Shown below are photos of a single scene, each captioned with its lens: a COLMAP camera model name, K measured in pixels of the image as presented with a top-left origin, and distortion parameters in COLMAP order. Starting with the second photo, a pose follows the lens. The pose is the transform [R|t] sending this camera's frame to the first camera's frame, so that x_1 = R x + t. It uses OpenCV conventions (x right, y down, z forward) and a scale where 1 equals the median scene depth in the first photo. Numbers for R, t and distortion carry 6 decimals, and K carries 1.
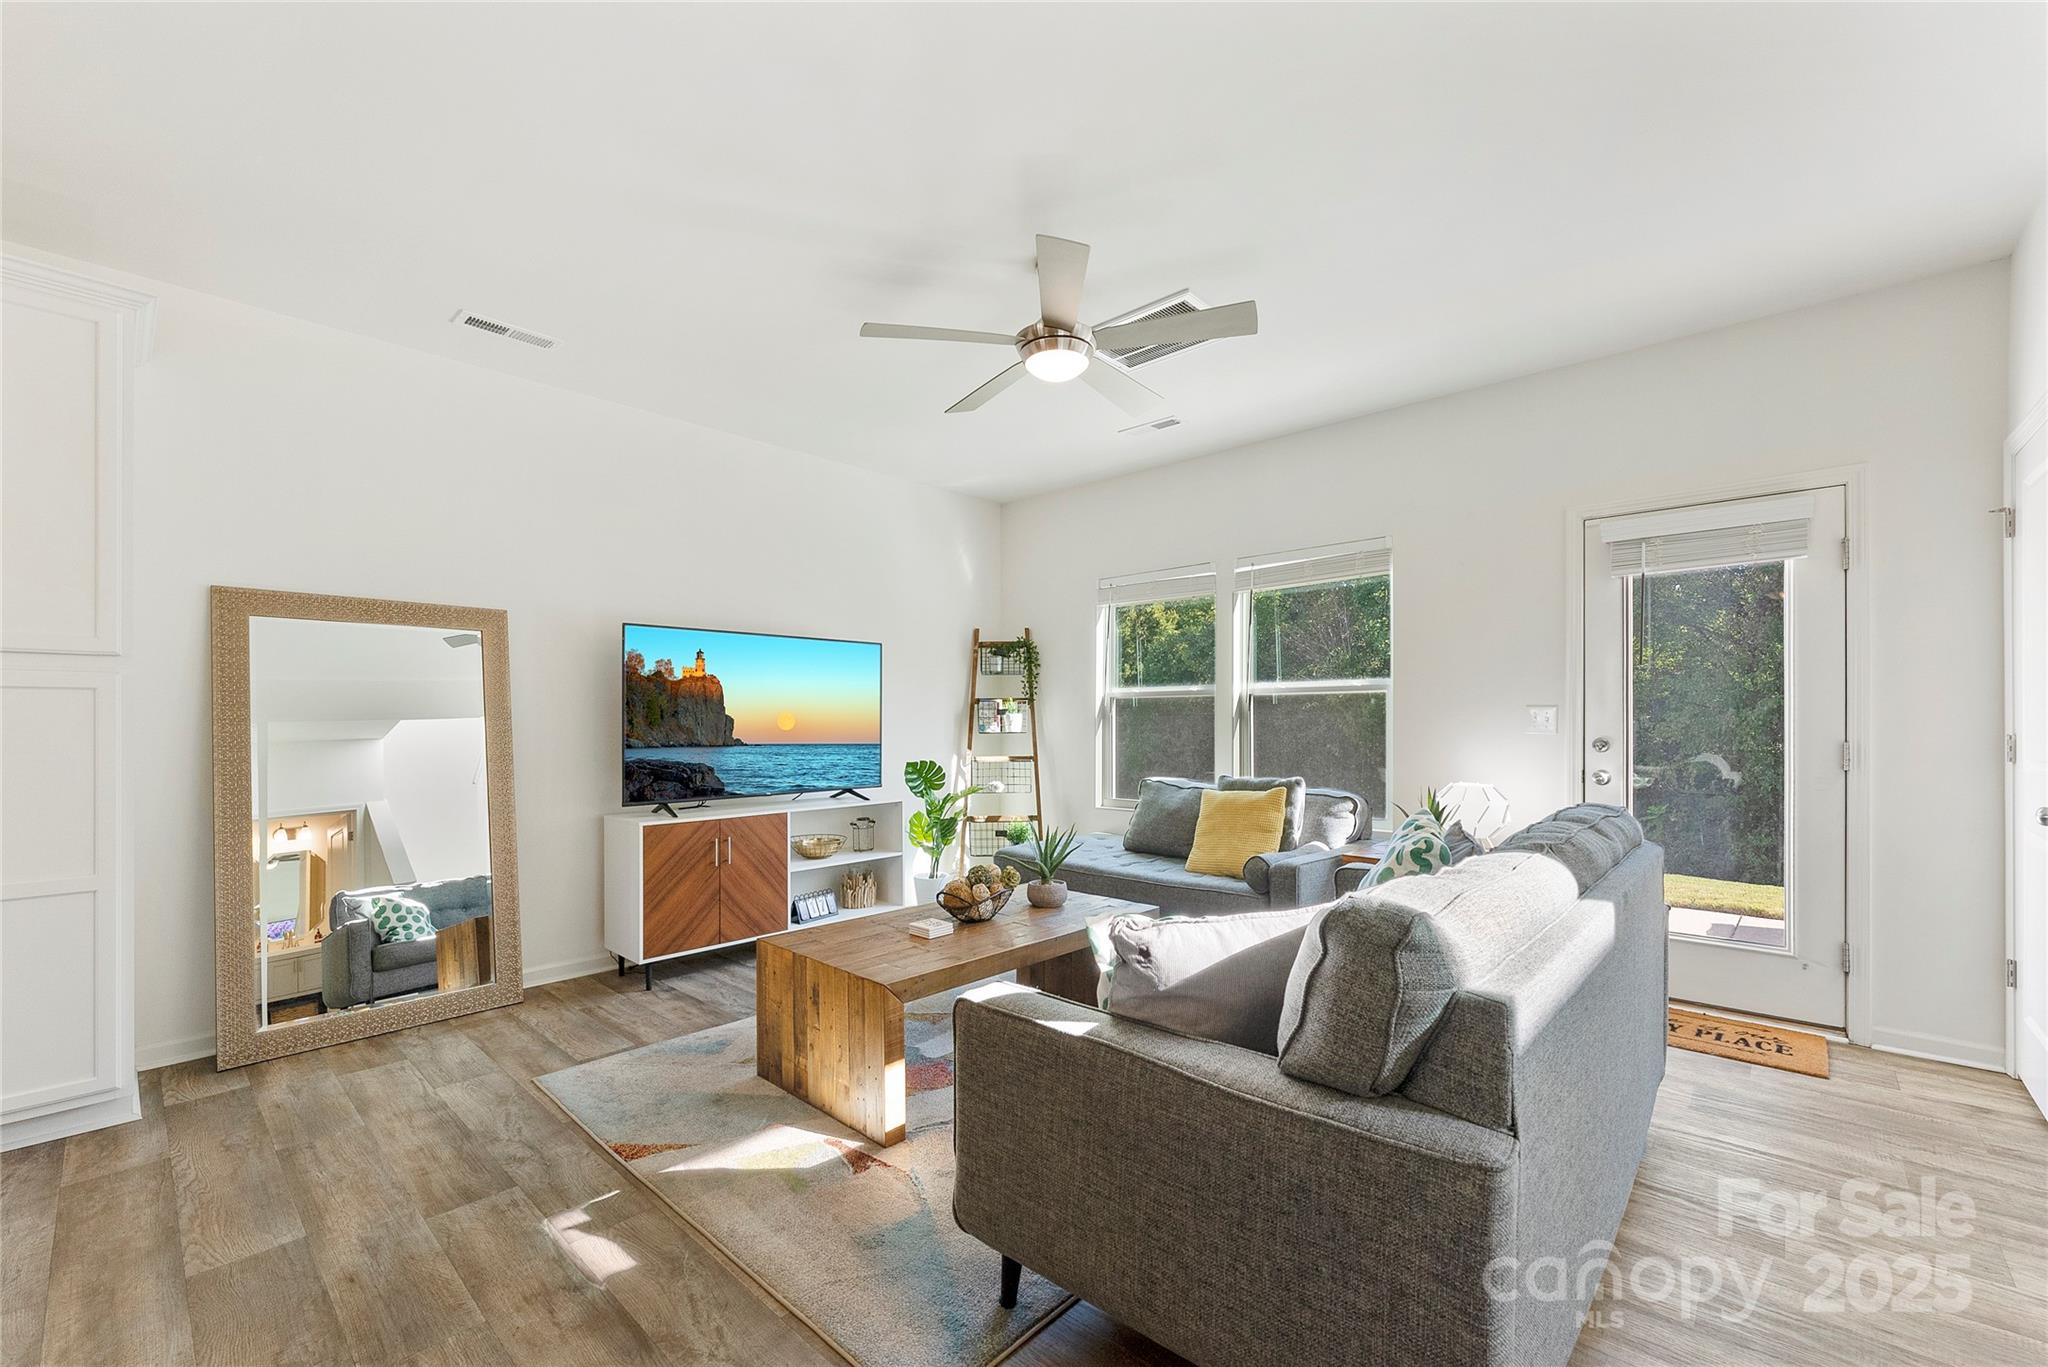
lens RADIAL K [[822.3, 0, 1034.0], [0, 822.3, 734.0], [0, 0, 1]] dist [-0.003221, 0.000680]
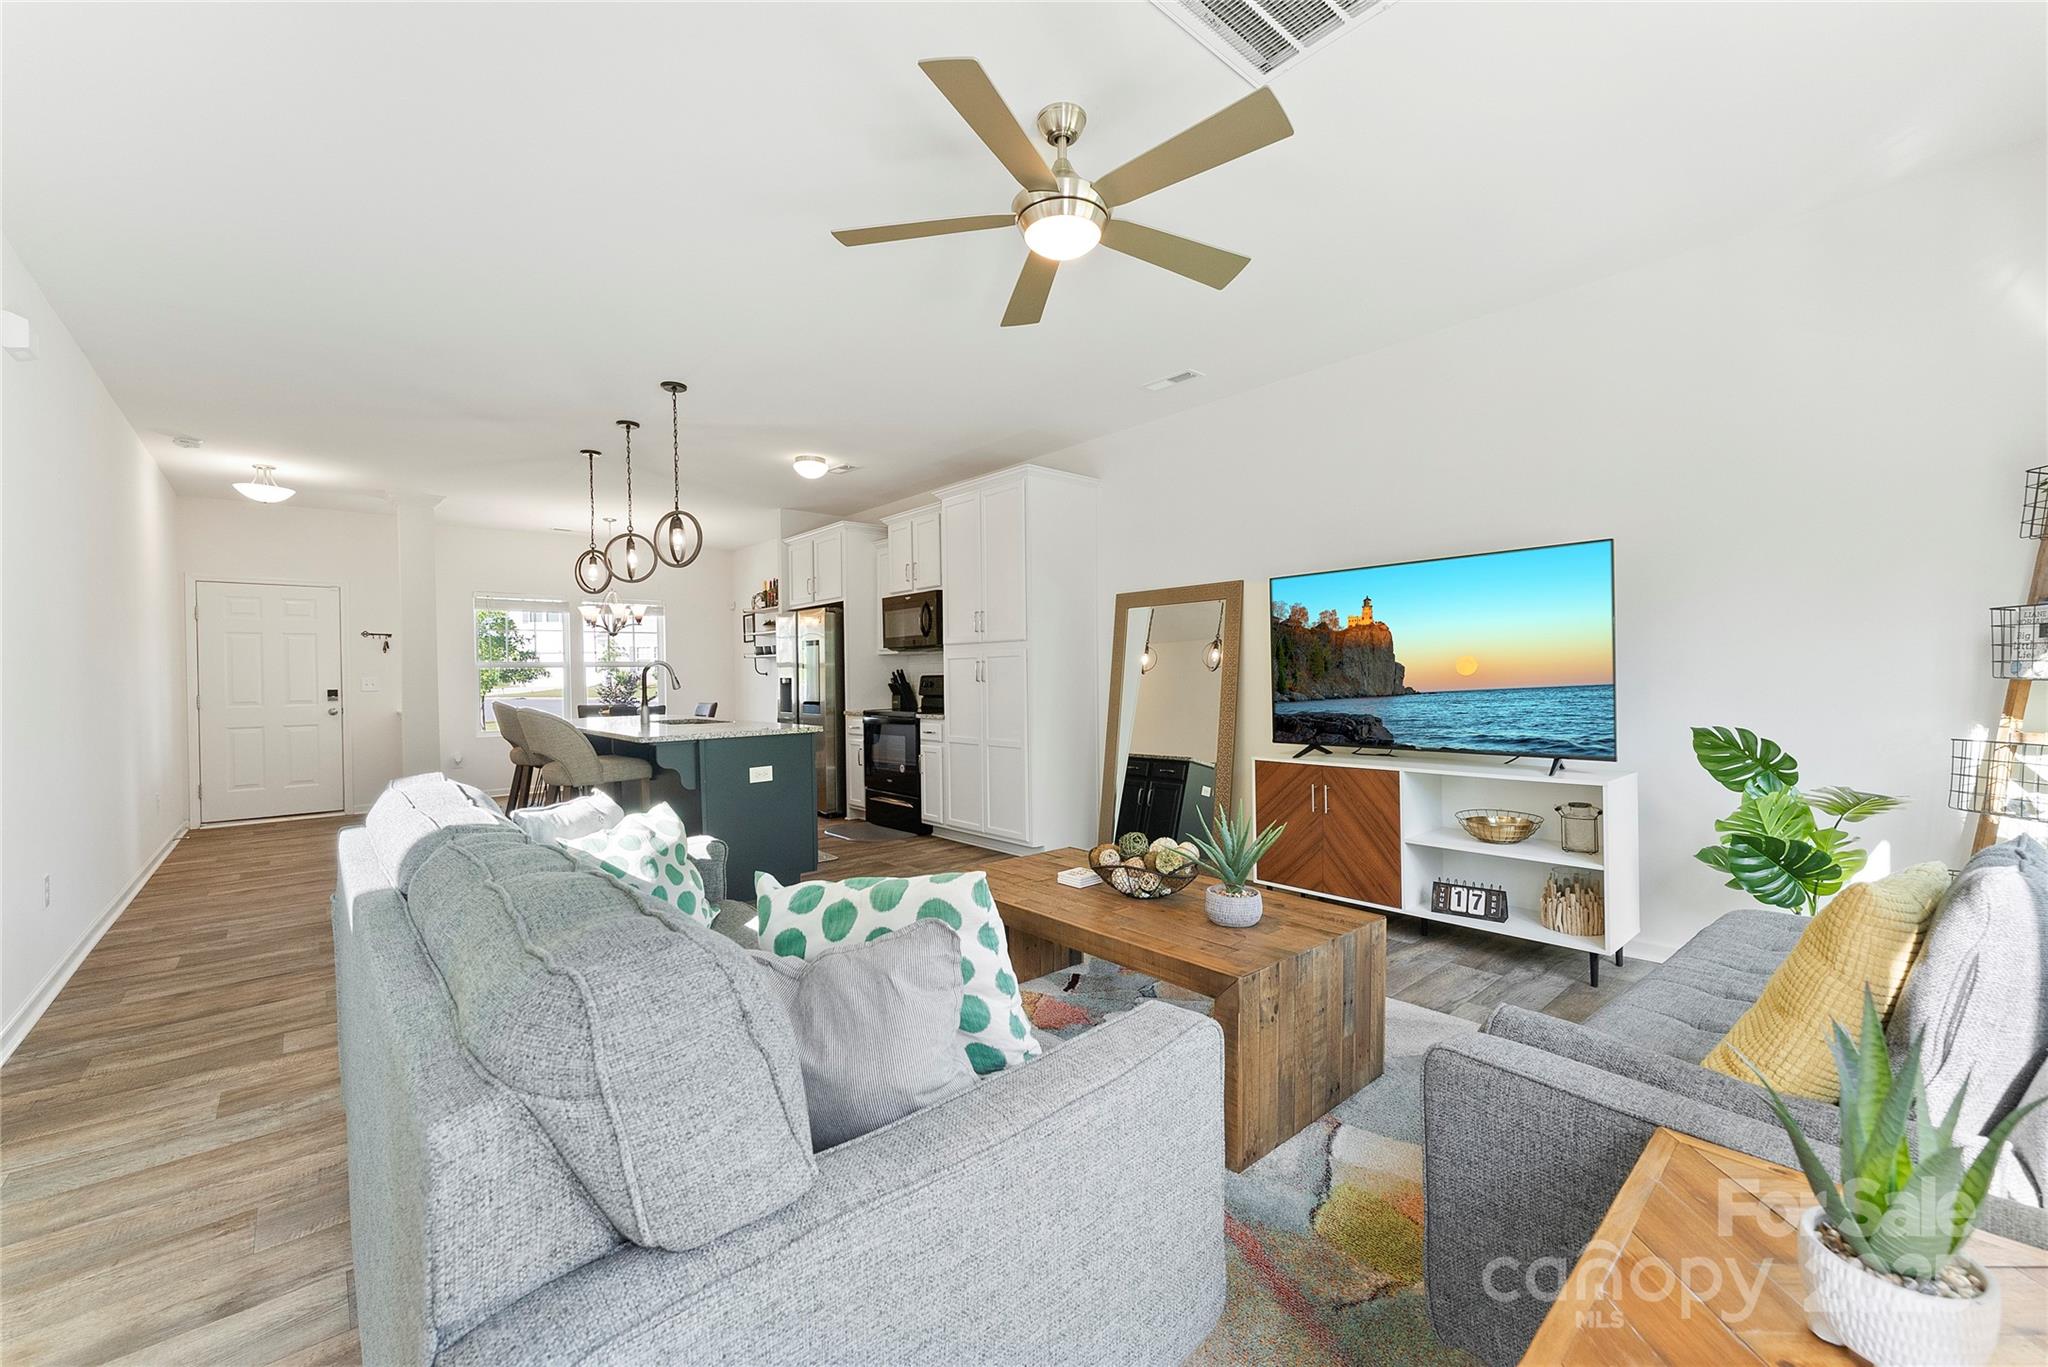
lens RADIAL K [[822.3, 0, 1010.3], [0, 822.3, 696.0], [0, 0, 1]] dist [-0.003221, 0.000680]
pose [[-0.114417, 0.023864, -0.993146, 0.577041], [-0.004999, 0.999685, 0.024597, -0.005825], [0.993420, 0.007779, -0.114262, 0.664129]]
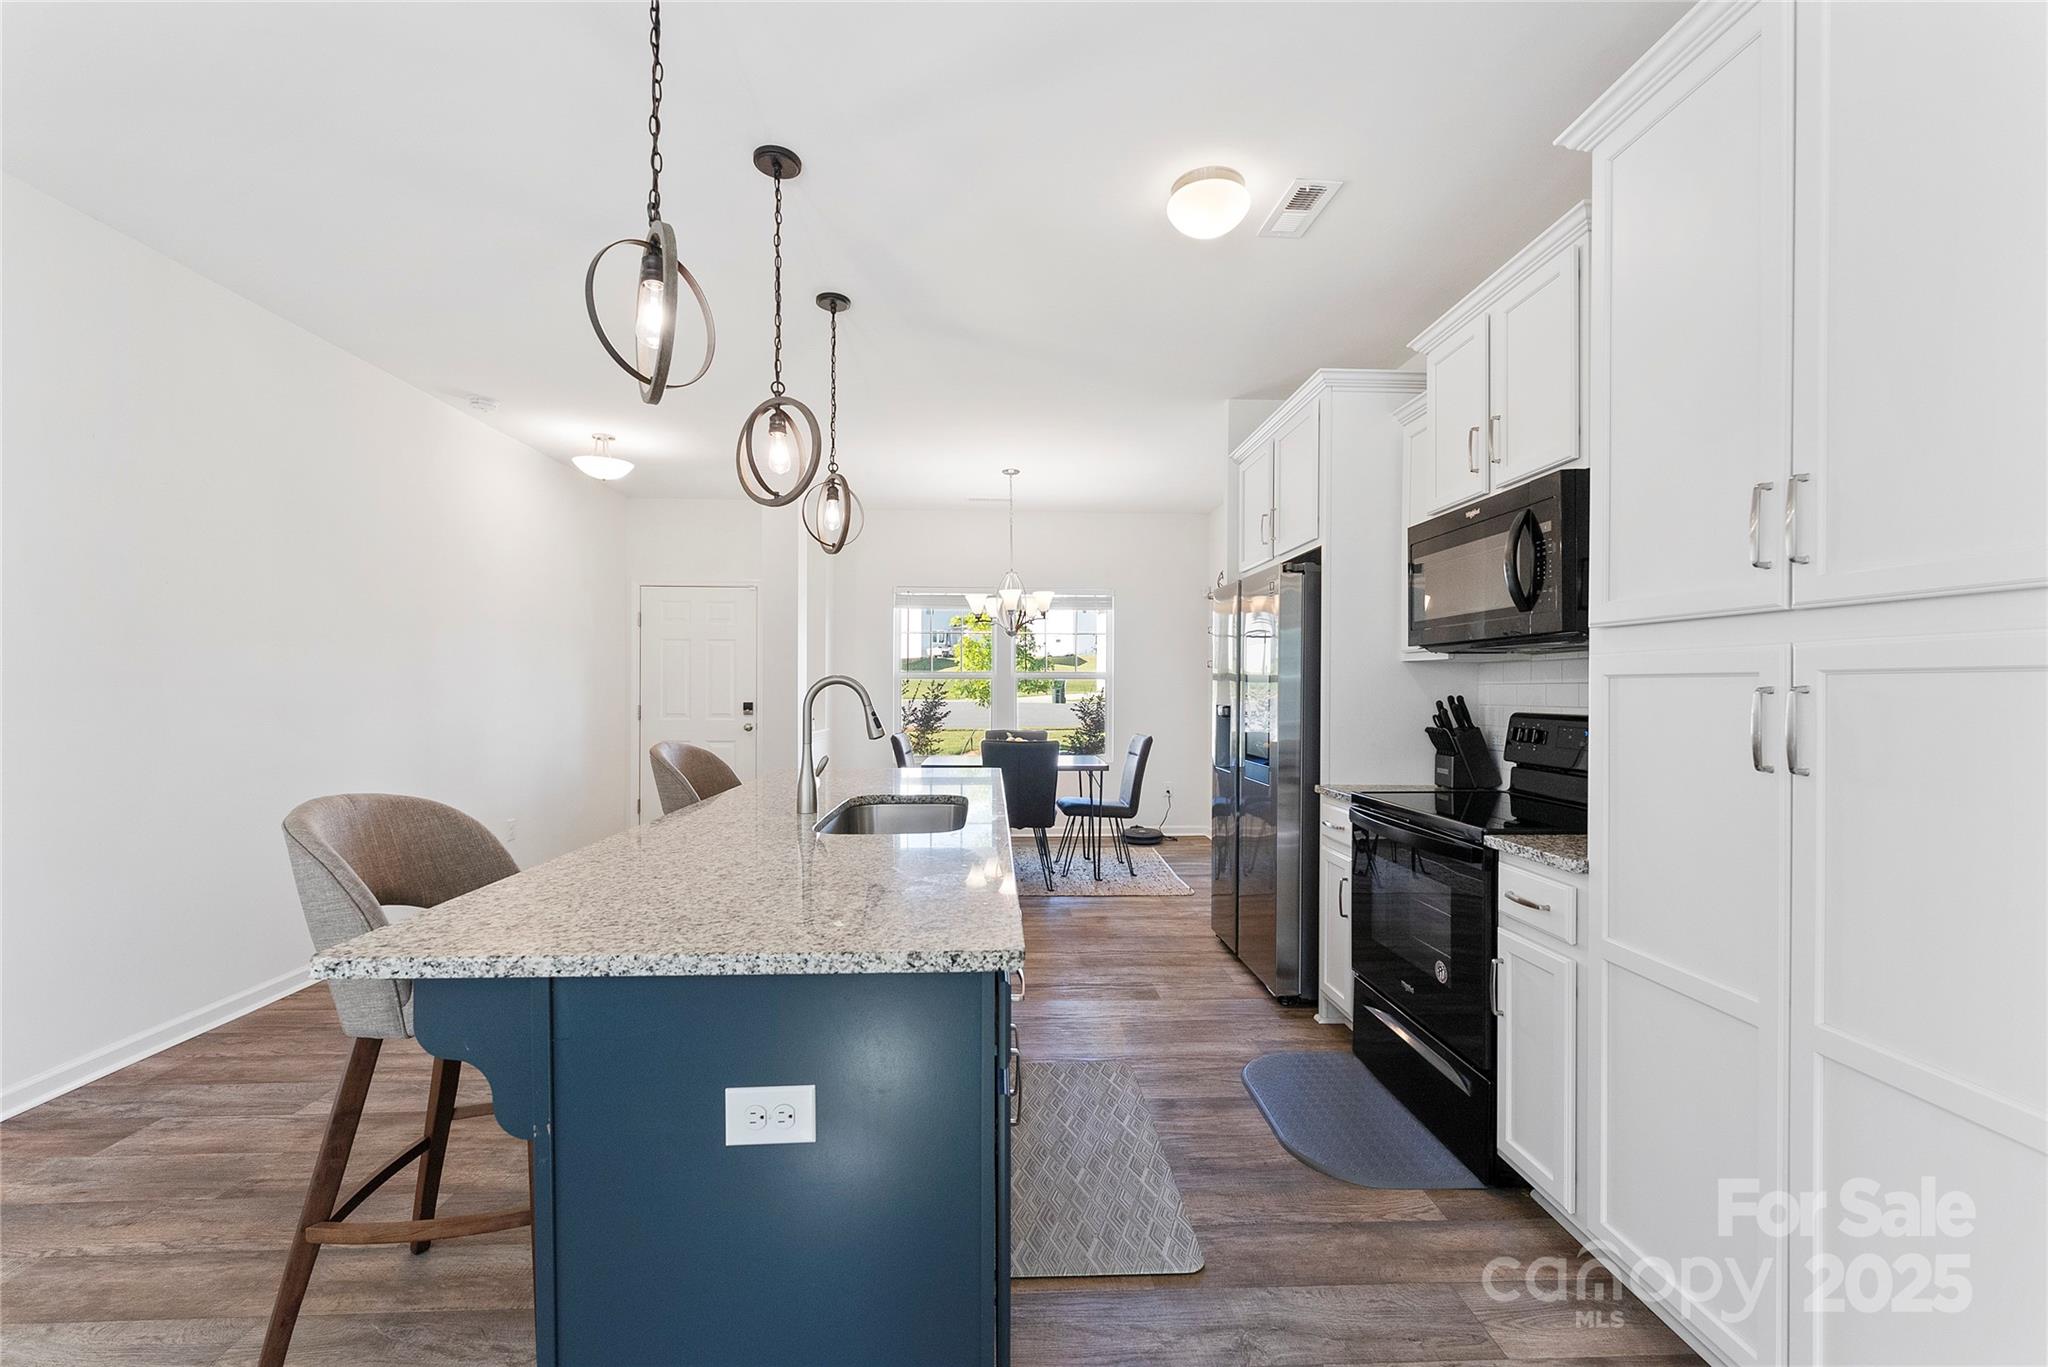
lens RADIAL K [[822.3, 0, 1031.3], [0, 822.3, 691.8], [0, 0, 1]] dist [-0.003221, 0.000680]
pose [[-0.693989, 0.000249, -0.719986, -0.304136], [-0.018092, 0.999678, 0.017784, -0.027866], [0.719758, 0.025368, -0.693761, 0.476294]]
